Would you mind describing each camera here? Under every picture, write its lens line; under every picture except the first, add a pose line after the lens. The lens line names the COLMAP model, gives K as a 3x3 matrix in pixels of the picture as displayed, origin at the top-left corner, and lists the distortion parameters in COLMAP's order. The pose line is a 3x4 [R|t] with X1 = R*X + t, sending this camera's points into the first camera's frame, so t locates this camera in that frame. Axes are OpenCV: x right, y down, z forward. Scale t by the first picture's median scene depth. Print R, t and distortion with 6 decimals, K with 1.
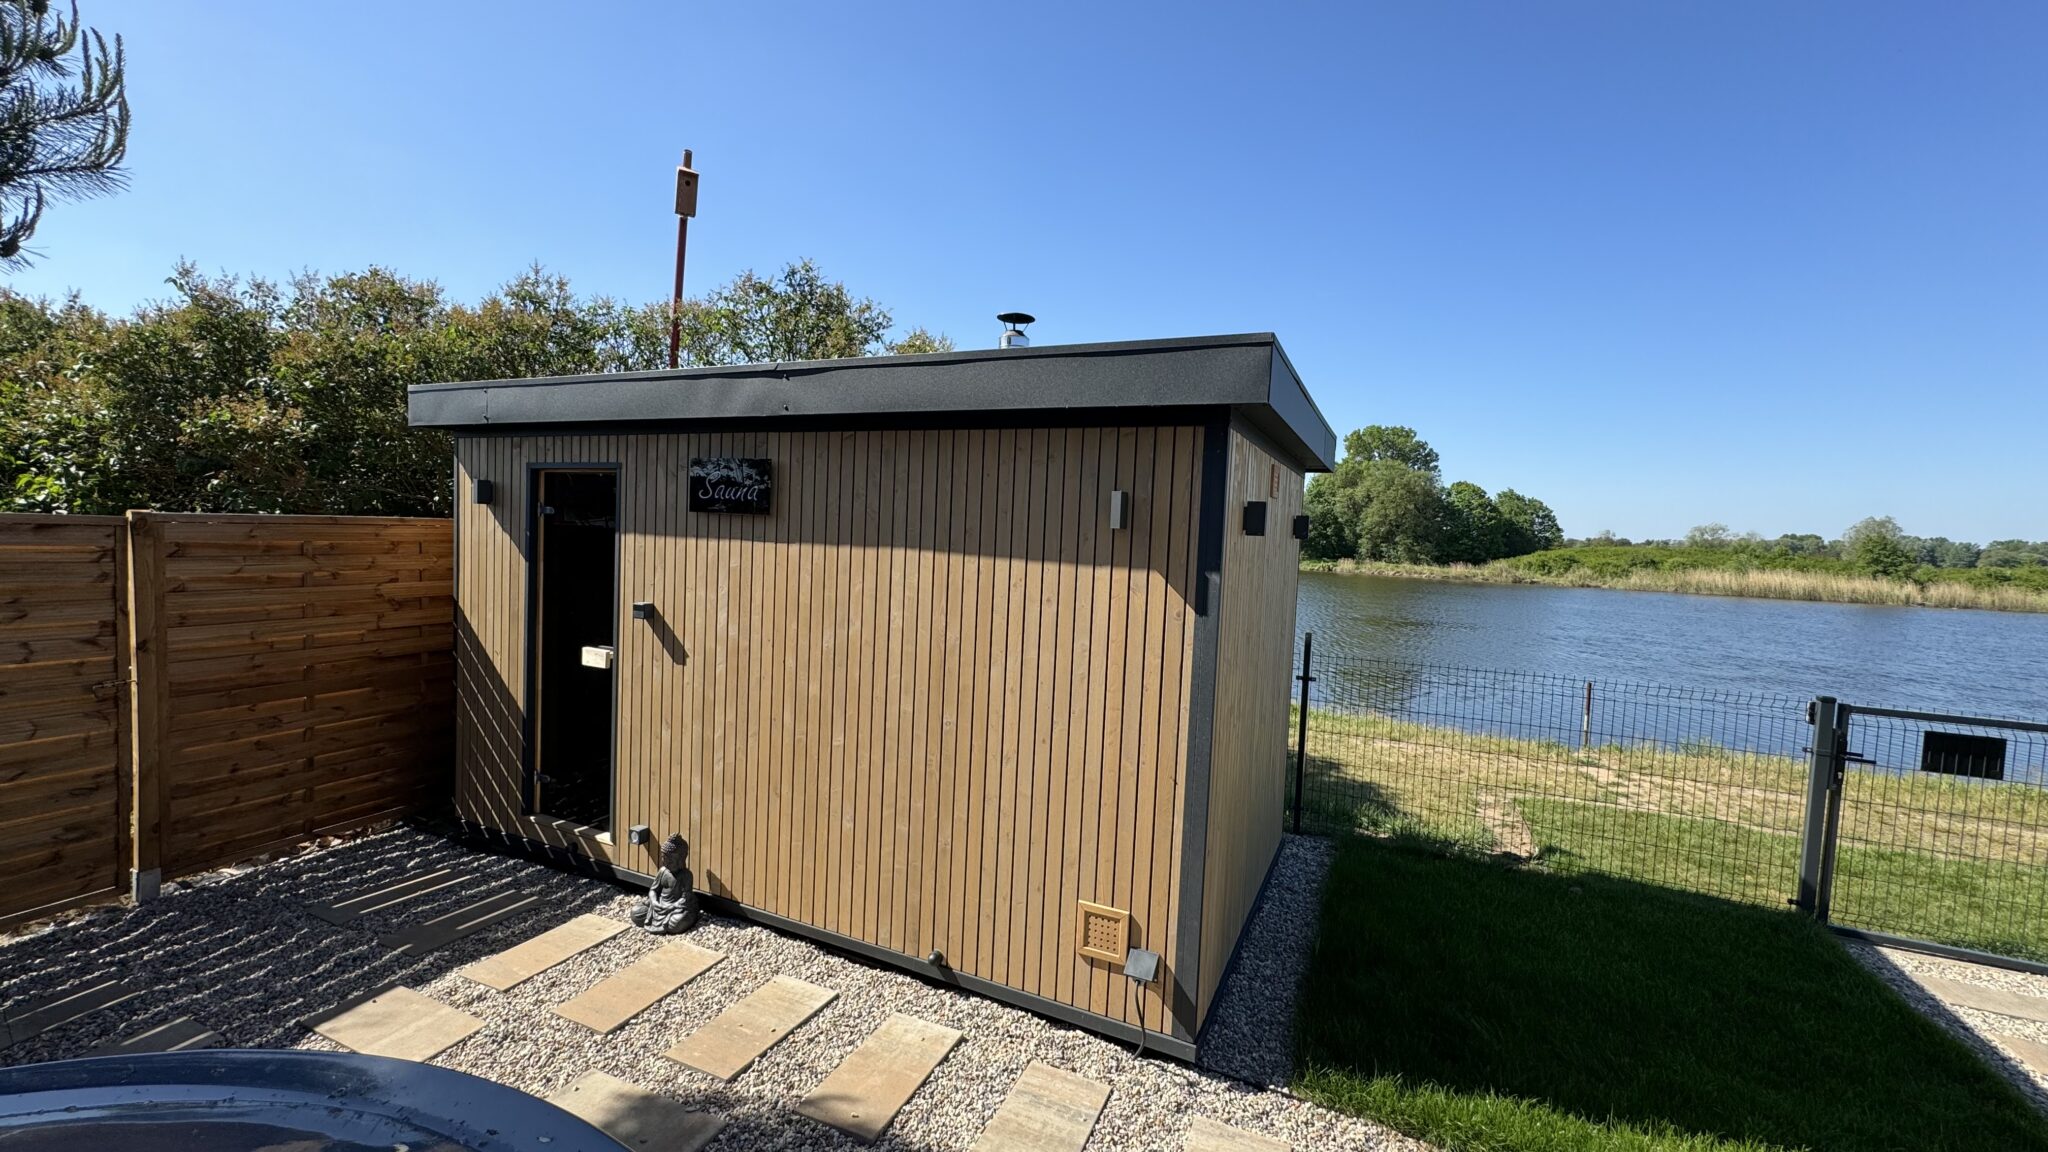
lens RADIAL K [[816.0, 0, 1024.0], [0, 816.0, 576.0], [0, 0, 1]] dist [-0.001574, 0.000003]
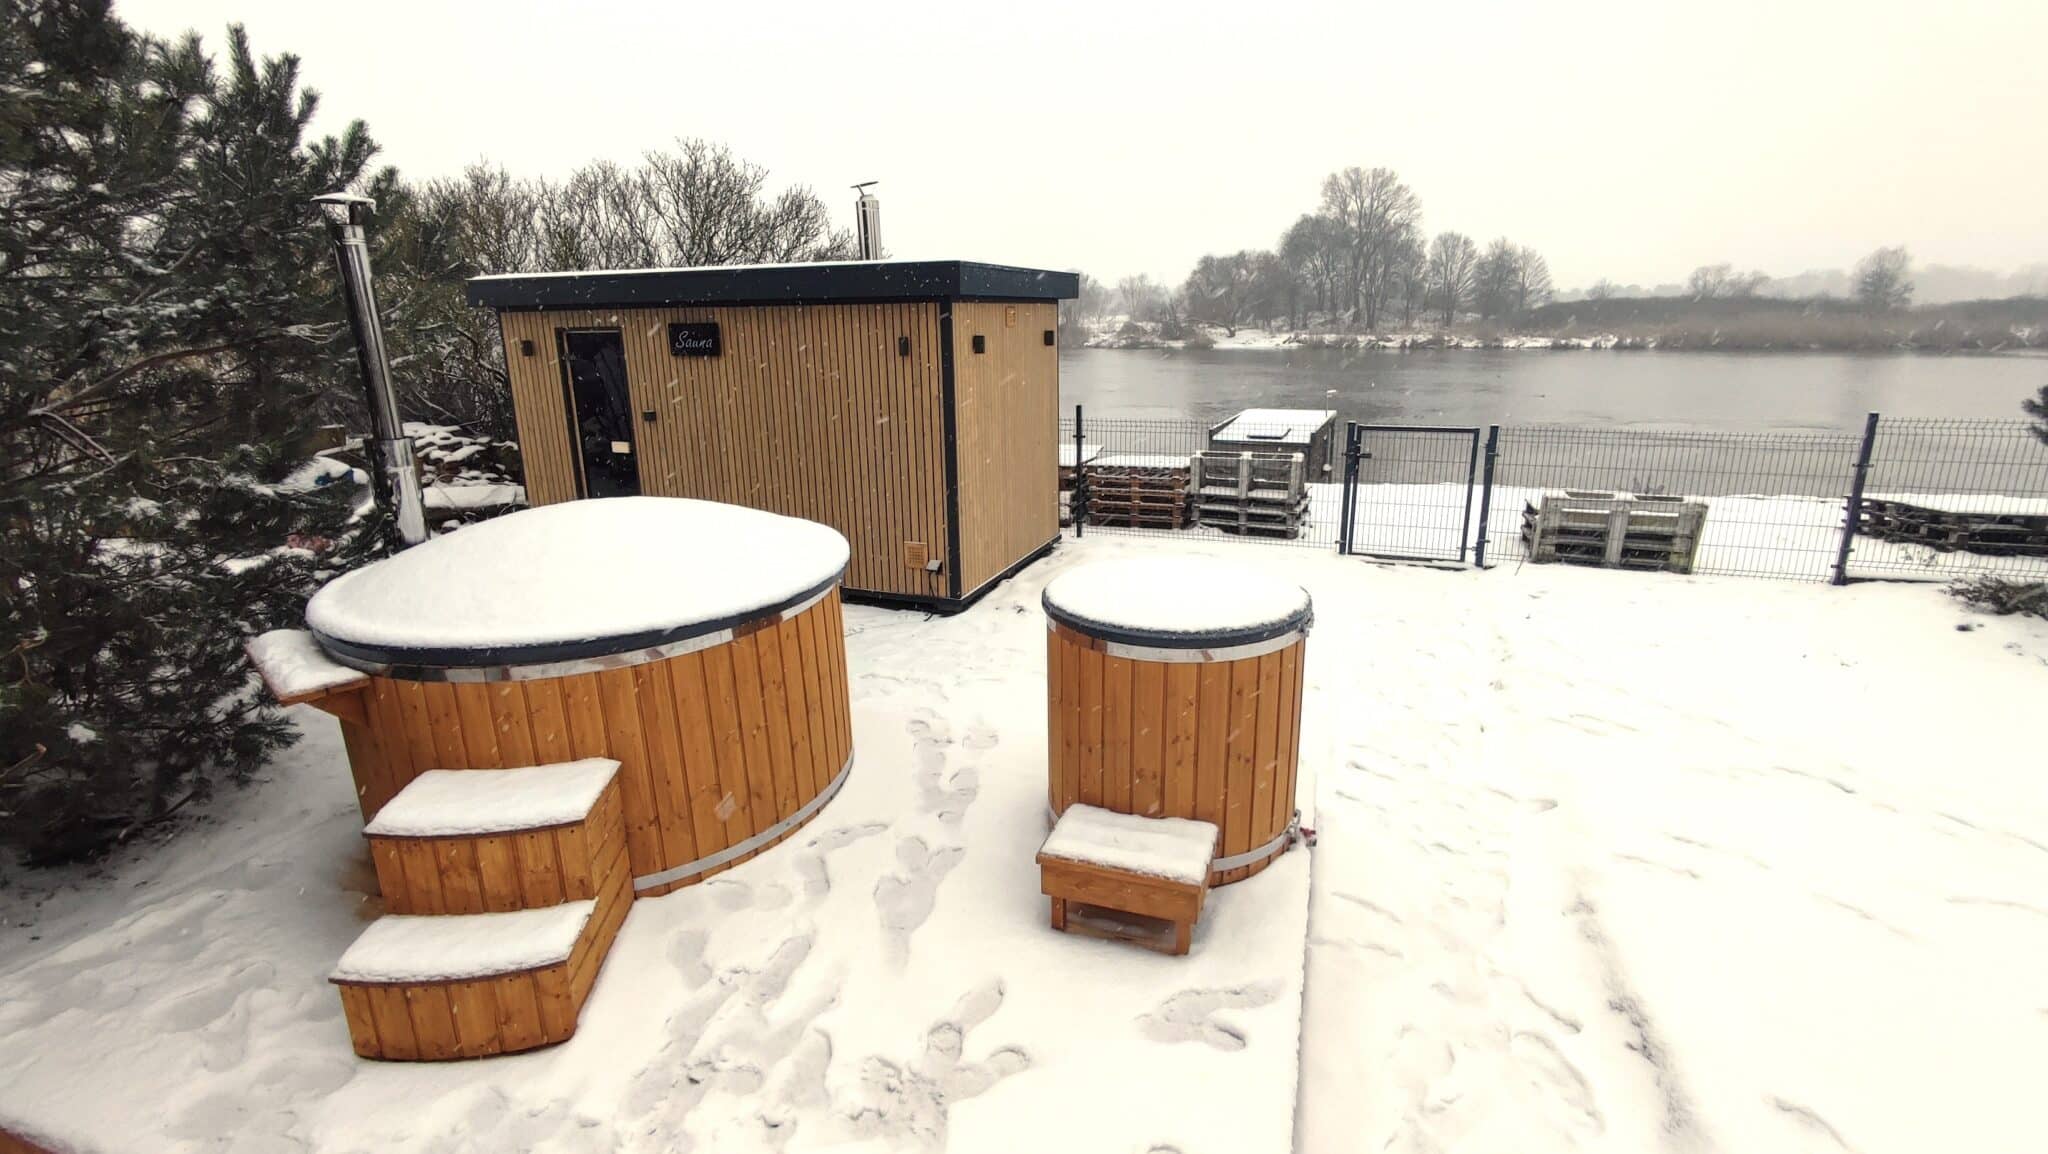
lens RADIAL K [[930.2, 0, 1024.0], [0, 930.2, 577.0], [0, 0, 1]] dist [-0.003924, -0.000220]
pose [[0.995303, -0.077113, 0.058526, 0.163756], [0.062492, 0.973511, 0.219935, -0.008379], [-0.073935, -0.215245, 0.973757, -0.968874]]
